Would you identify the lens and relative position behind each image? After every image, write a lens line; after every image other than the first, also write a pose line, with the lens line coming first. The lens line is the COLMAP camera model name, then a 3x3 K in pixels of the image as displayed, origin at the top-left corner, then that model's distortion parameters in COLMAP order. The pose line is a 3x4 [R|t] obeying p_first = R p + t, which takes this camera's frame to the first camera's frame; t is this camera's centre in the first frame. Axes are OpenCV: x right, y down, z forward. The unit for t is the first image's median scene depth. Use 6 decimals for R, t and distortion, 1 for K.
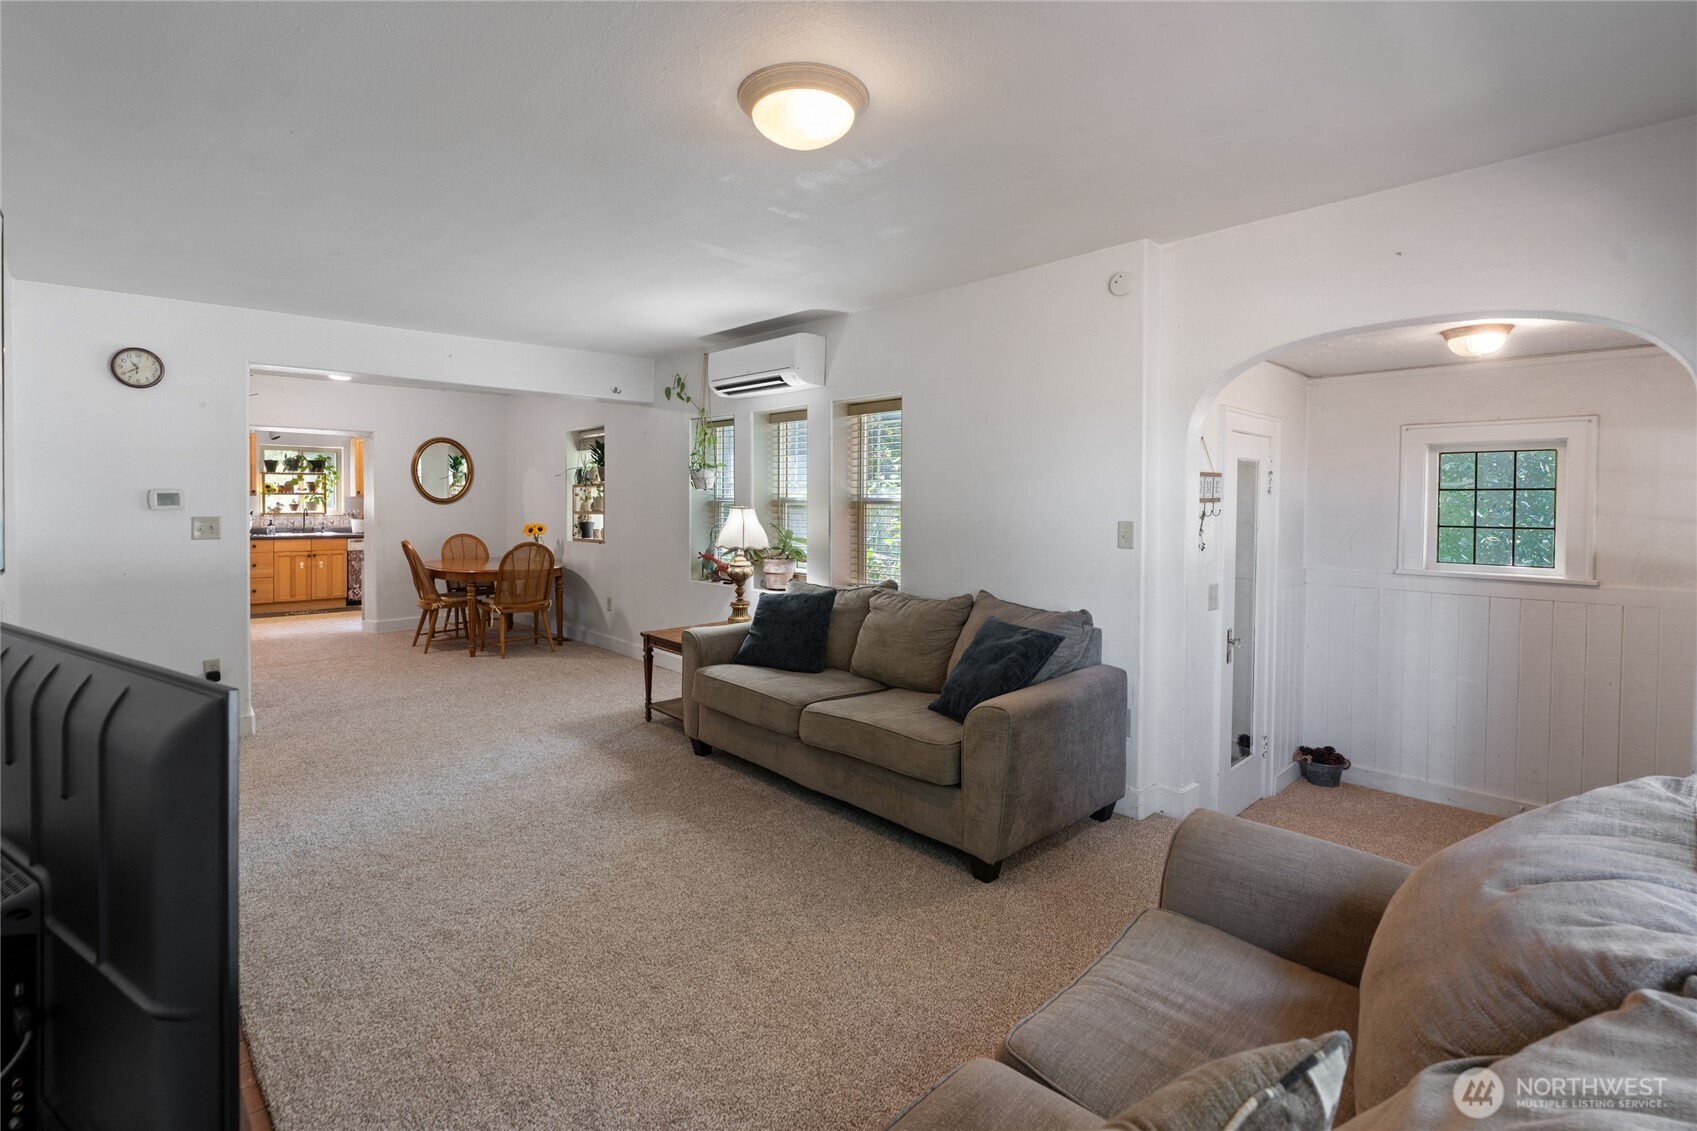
lens RADIAL K [[763.7, 0, 847.5], [0, 763.7, 536.8], [0, 0, 1]] dist [-0.000813, -0.000073]
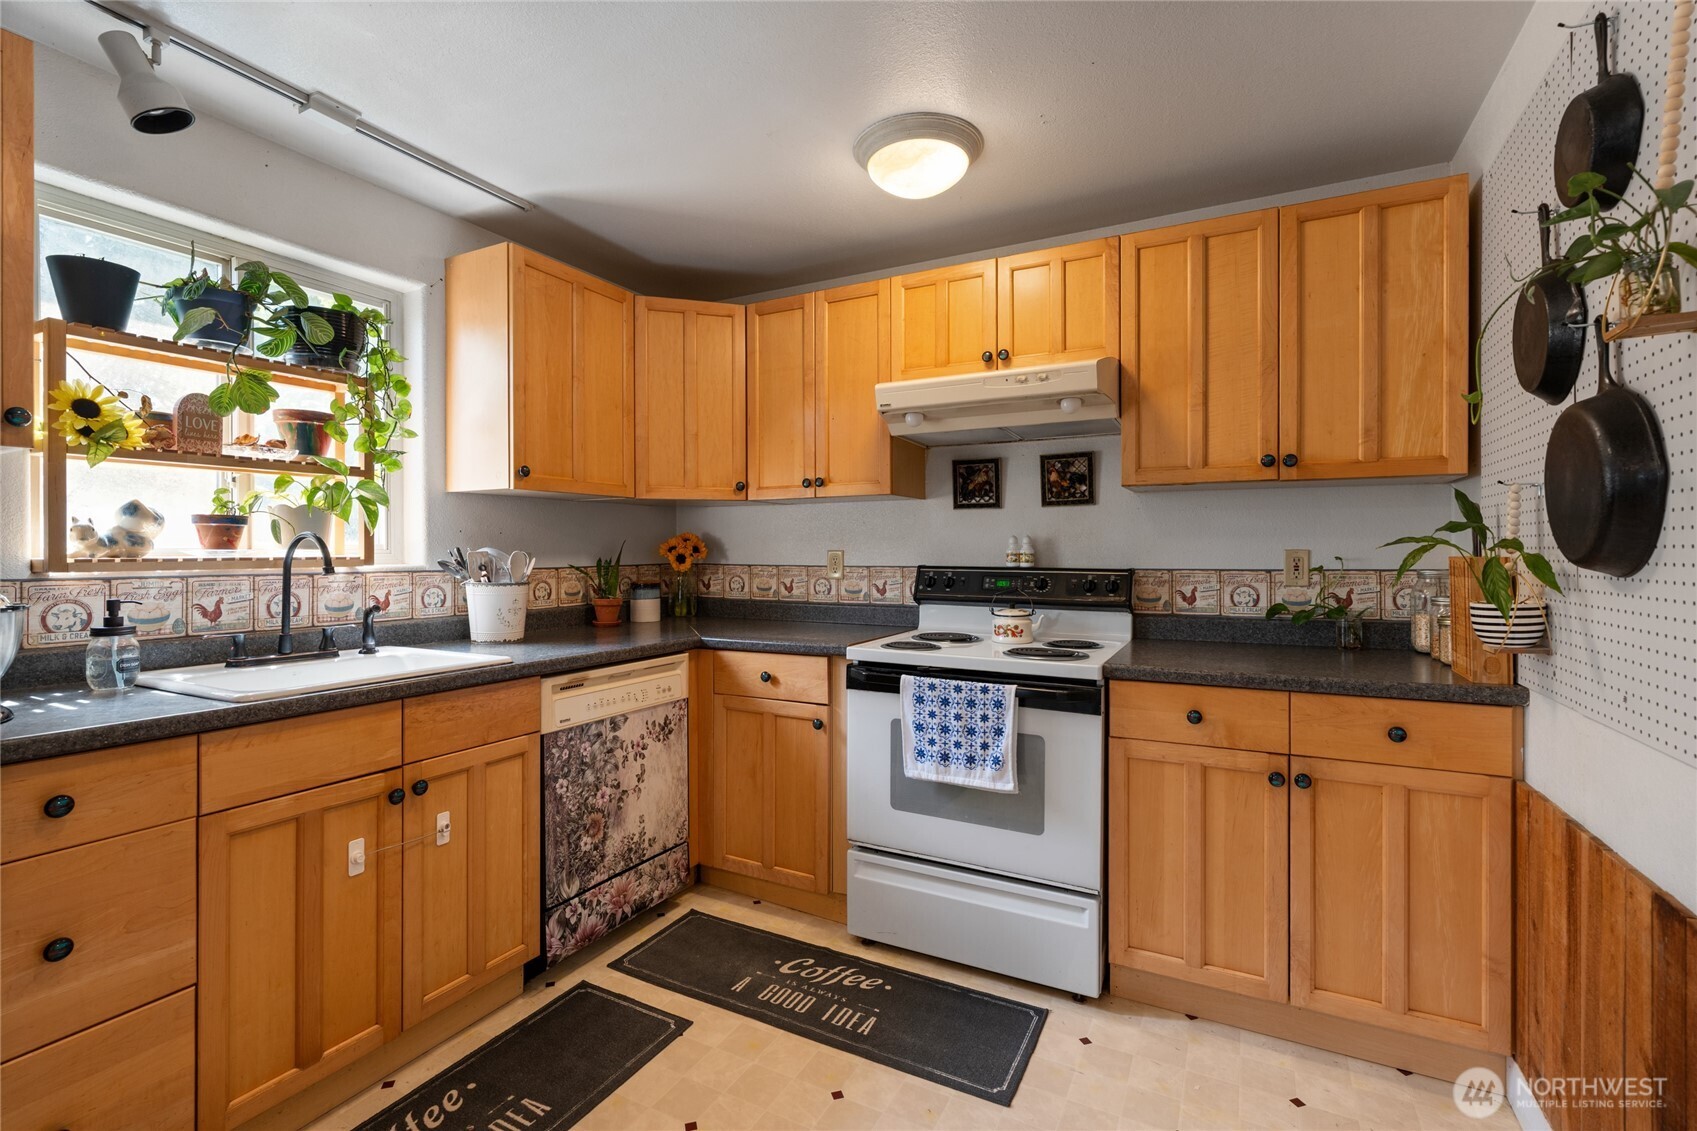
lens RADIAL K [[753.4, 0, 848.5], [0, 753.4, 565.5], [0, 0, 1]] dist [-0.002146, -0.000401]
pose [[0.951577, -0.008466, 0.307293, -0.633751], [0.012731, 0.999848, -0.011878, -0.025203], [-0.307146, 0.015215, 0.951541, 0.768560]]
